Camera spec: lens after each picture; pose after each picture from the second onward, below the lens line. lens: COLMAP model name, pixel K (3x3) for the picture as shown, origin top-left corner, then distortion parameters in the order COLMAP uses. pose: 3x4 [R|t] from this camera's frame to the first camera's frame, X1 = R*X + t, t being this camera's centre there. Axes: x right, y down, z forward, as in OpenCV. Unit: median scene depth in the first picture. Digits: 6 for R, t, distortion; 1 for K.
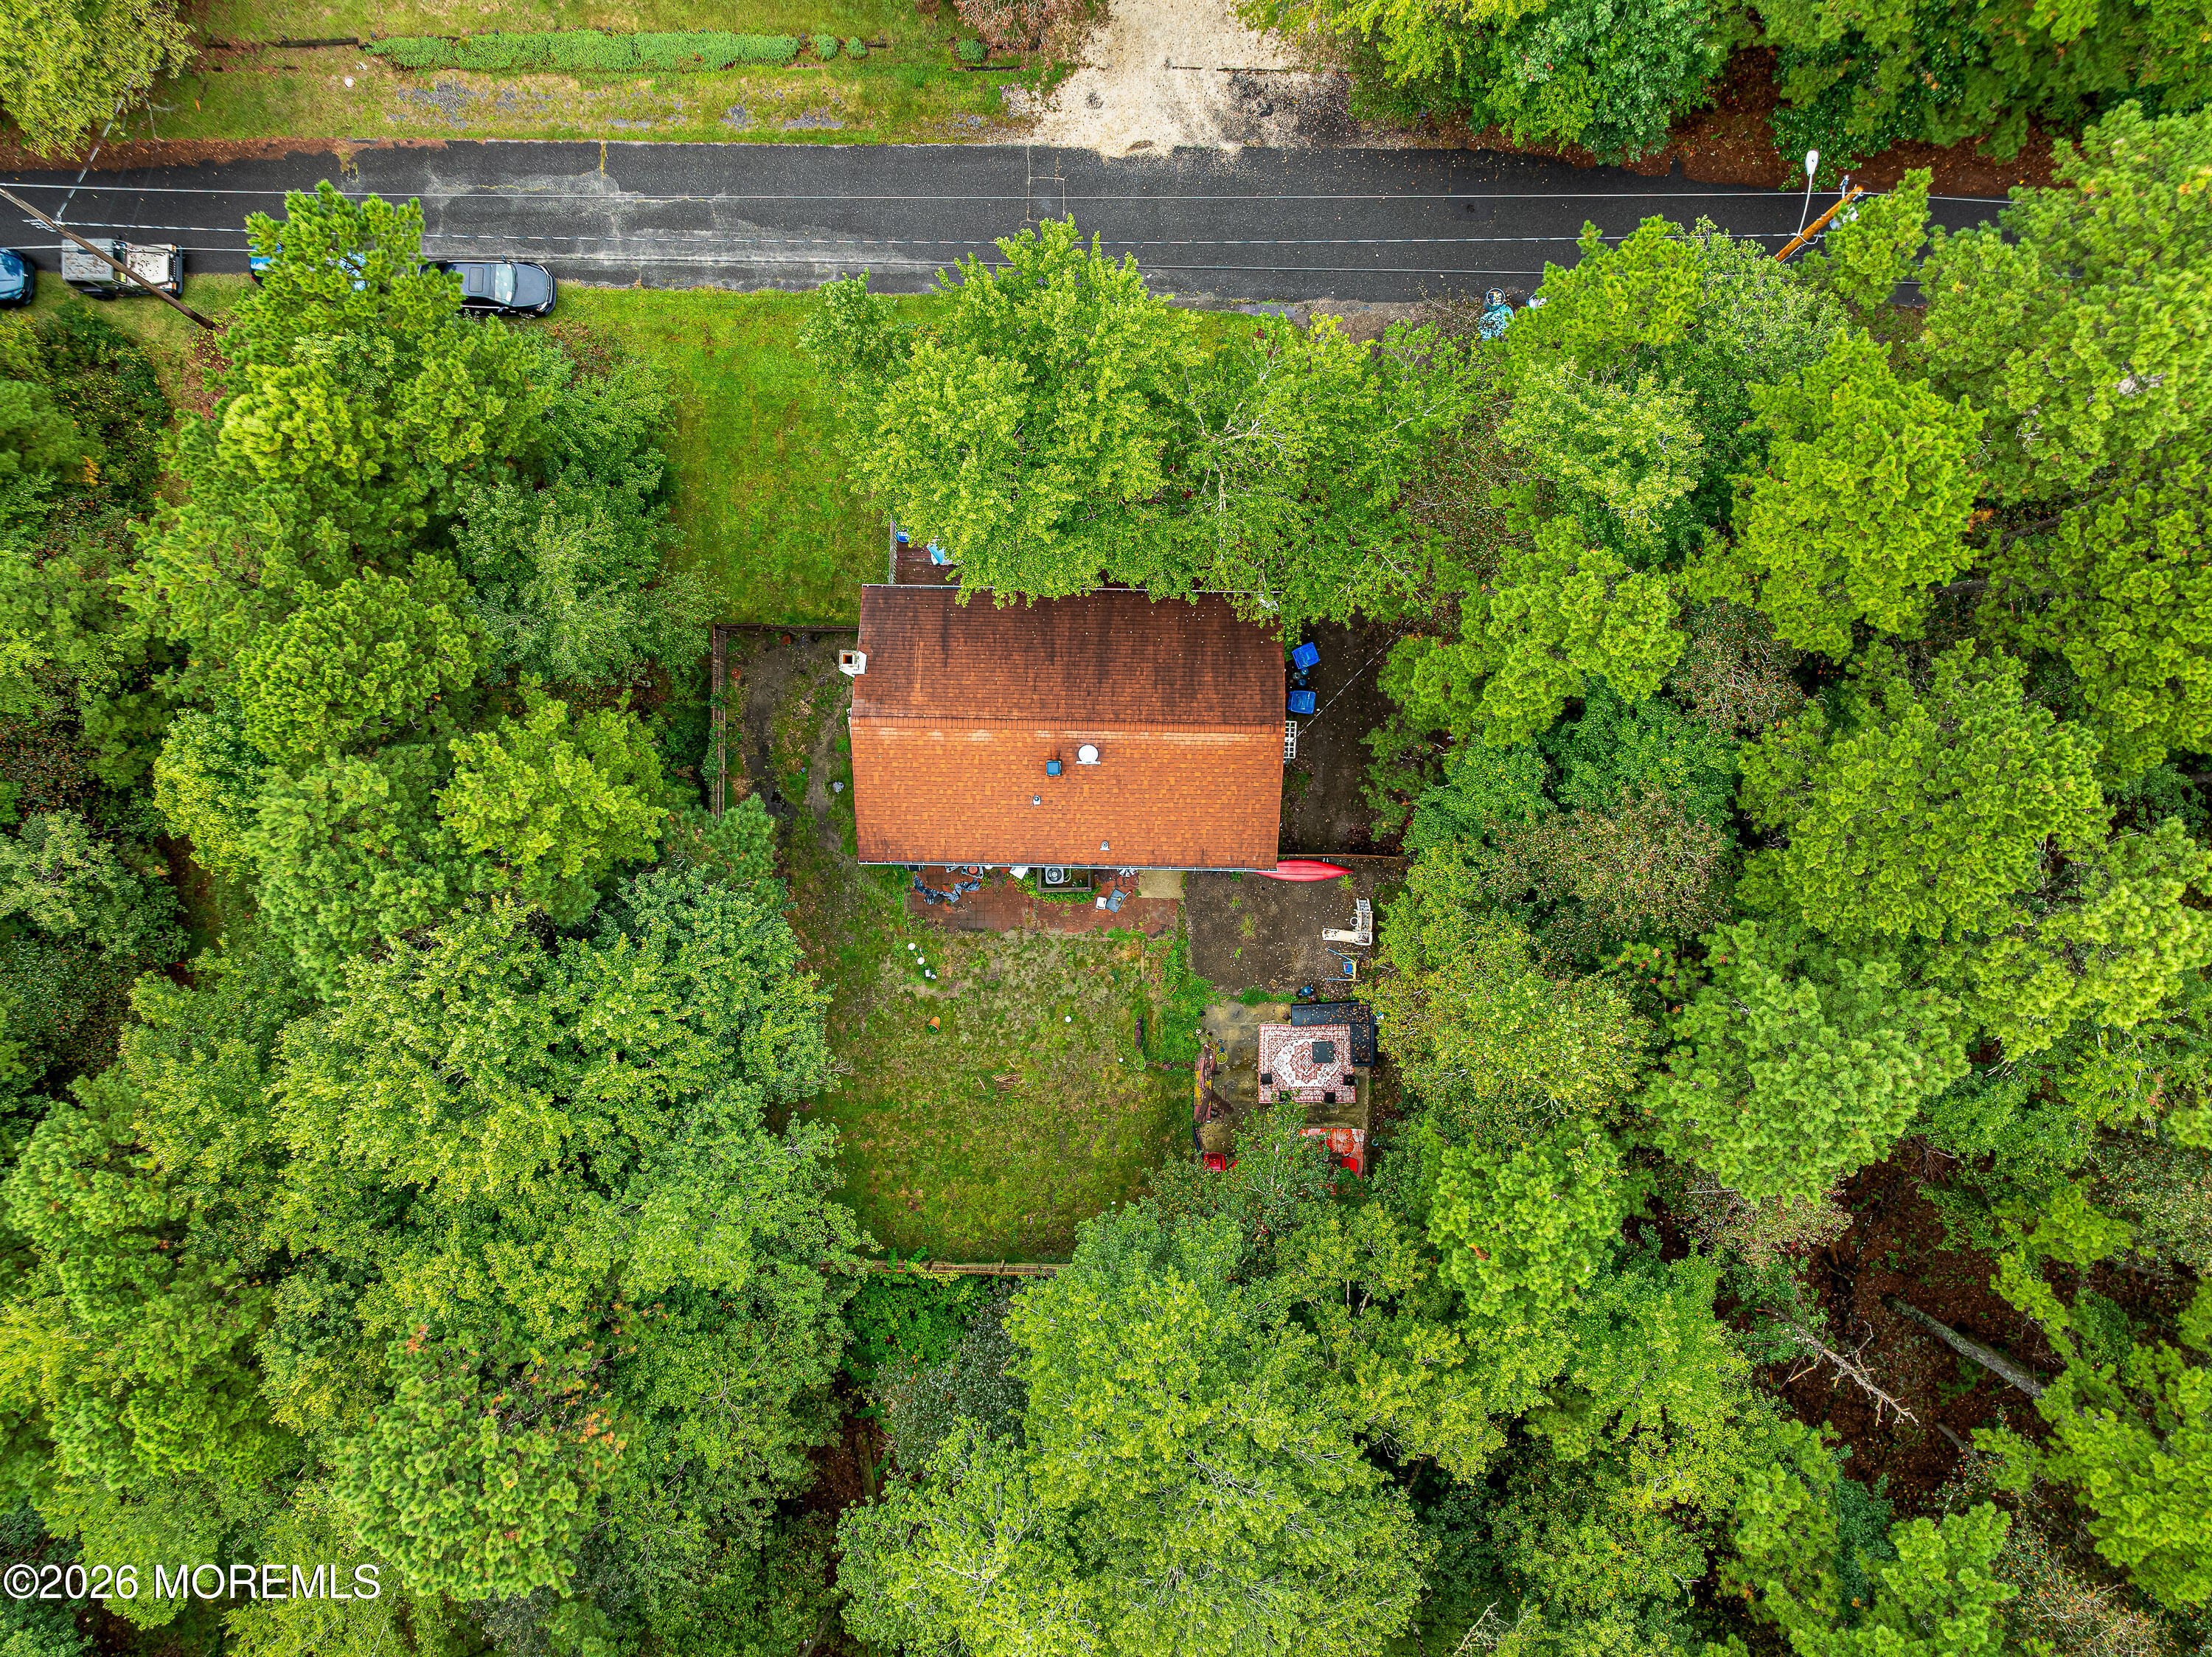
lens RADIAL K [[1580.4, 0, 1106.0], [0, 1580.4, 828.5], [0, 0, 1]] dist [-0.033529, 0.006097]
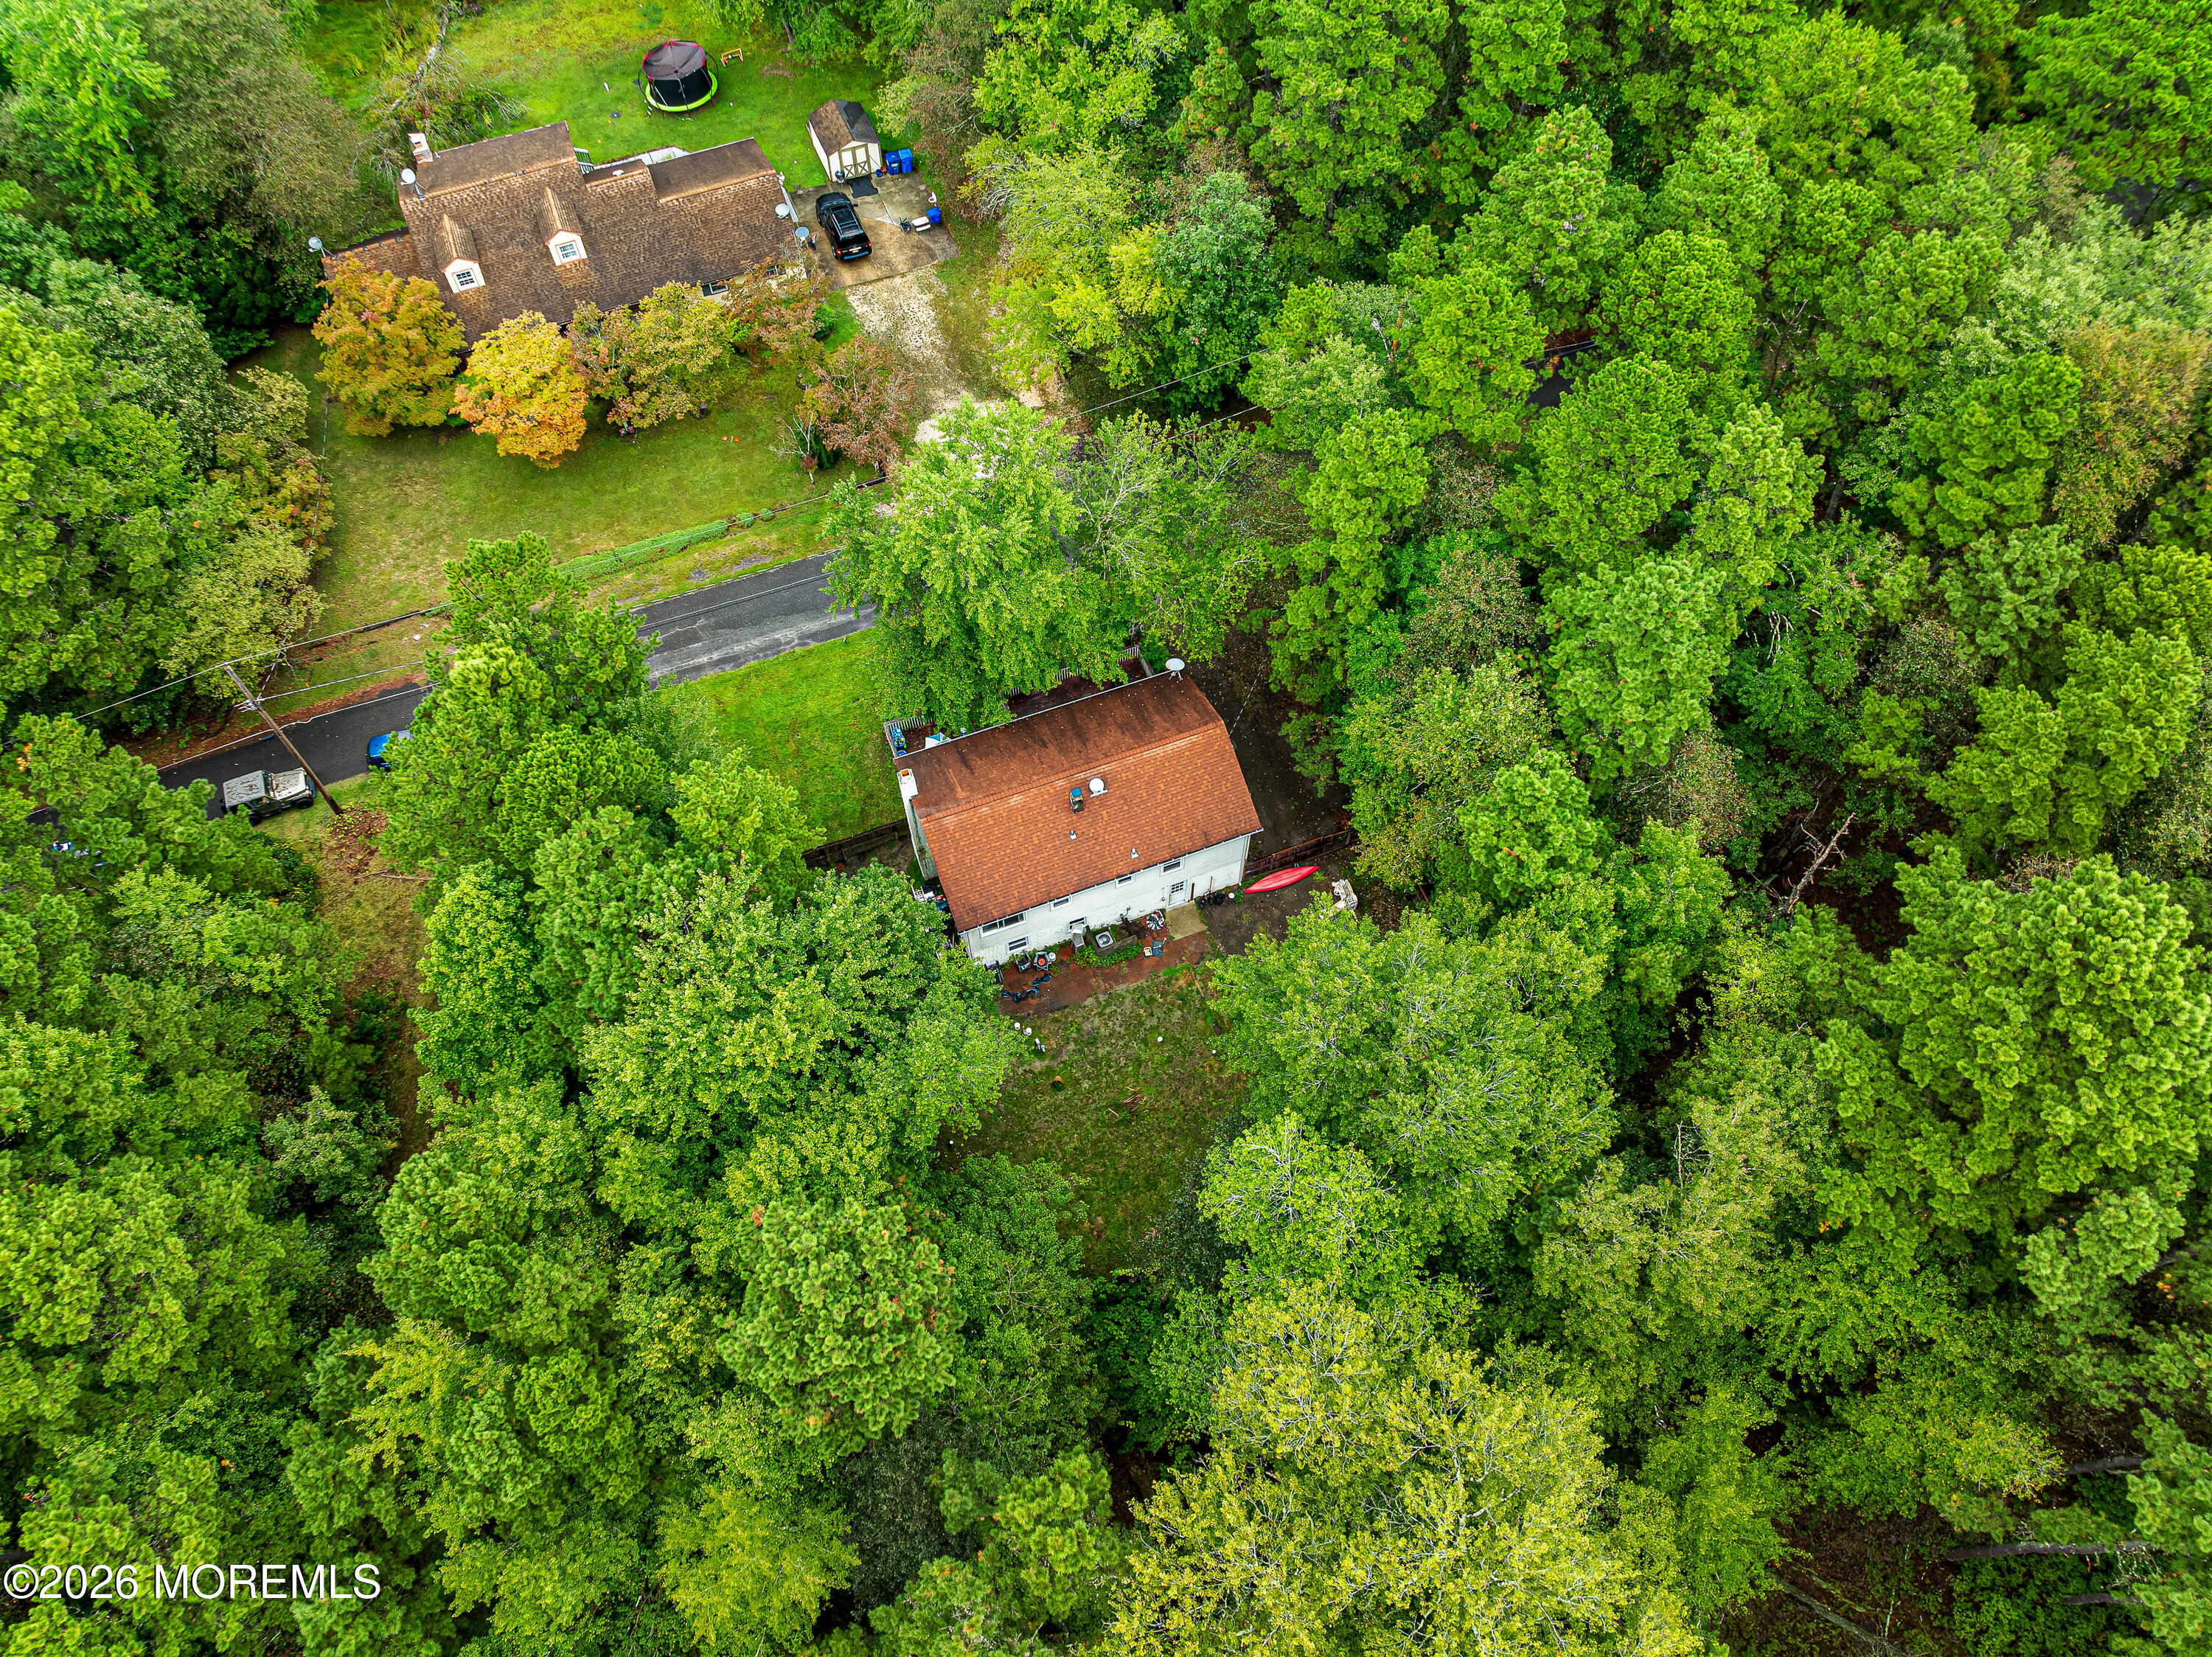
lens RADIAL K [[1580.4, 0, 1106.0], [0, 1580.4, 828.5], [0, 0, 1]] dist [-0.033529, 0.006097]
pose [[0.926205, -0.324857, 0.191344, -0.238552], [0.377021, 0.797846, -0.470423, 0.539758], [0.000157, 0.507848, 0.861446, -0.116992]]
